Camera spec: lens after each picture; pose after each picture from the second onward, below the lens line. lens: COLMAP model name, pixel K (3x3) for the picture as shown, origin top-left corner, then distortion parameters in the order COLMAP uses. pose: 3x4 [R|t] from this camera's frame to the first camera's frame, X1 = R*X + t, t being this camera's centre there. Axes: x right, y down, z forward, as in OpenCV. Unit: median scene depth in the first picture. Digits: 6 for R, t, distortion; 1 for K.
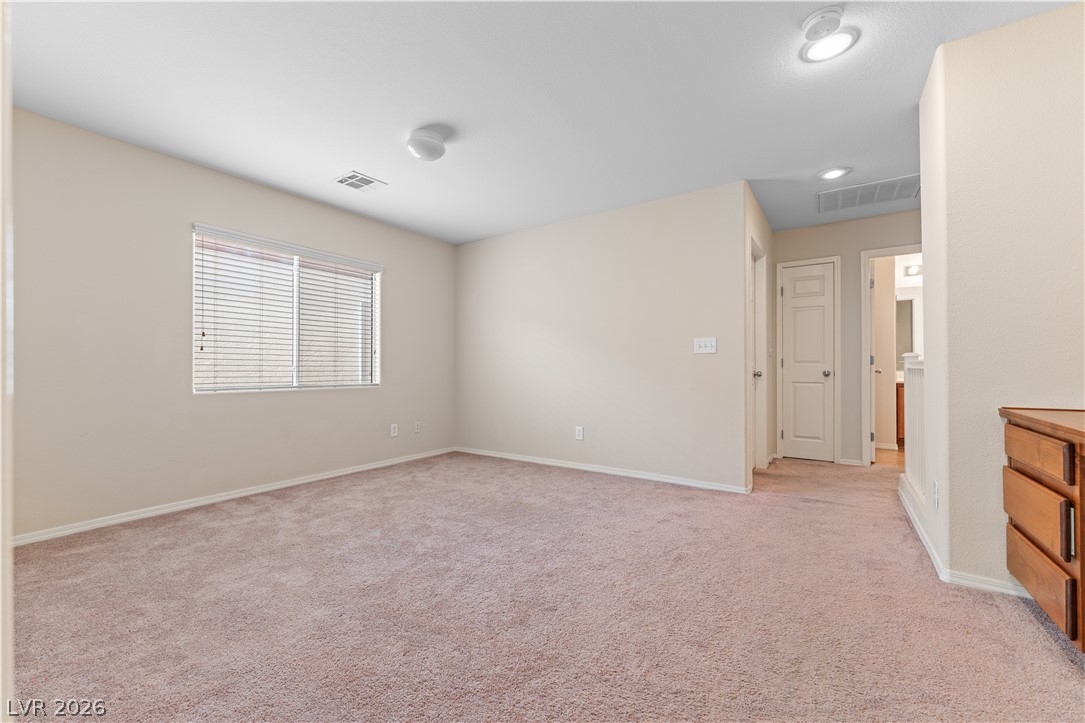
lens RADIAL K [[435.1, 0, 540.2], [0, 435.1, 366.2], [0, 0, 1]] dist [-0.000899, 0.000251]
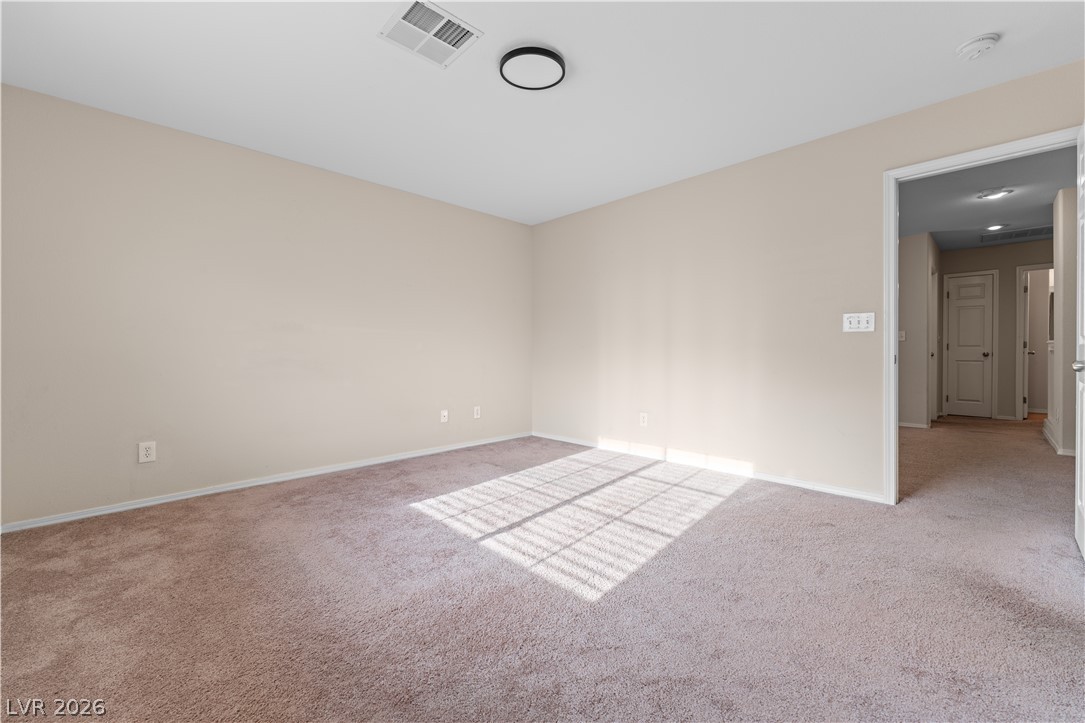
lens RADIAL K [[435.1, 0, 540.8], [0, 435.1, 356.1], [0, 0, 1]] dist [-0.000899, 0.000251]
pose [[0.979929, -0.000910, -0.199345, -0.458042], [0.003483, 0.999915, 0.012556, 0.000090], [0.199316, -0.012999, 0.979849, -0.644633]]
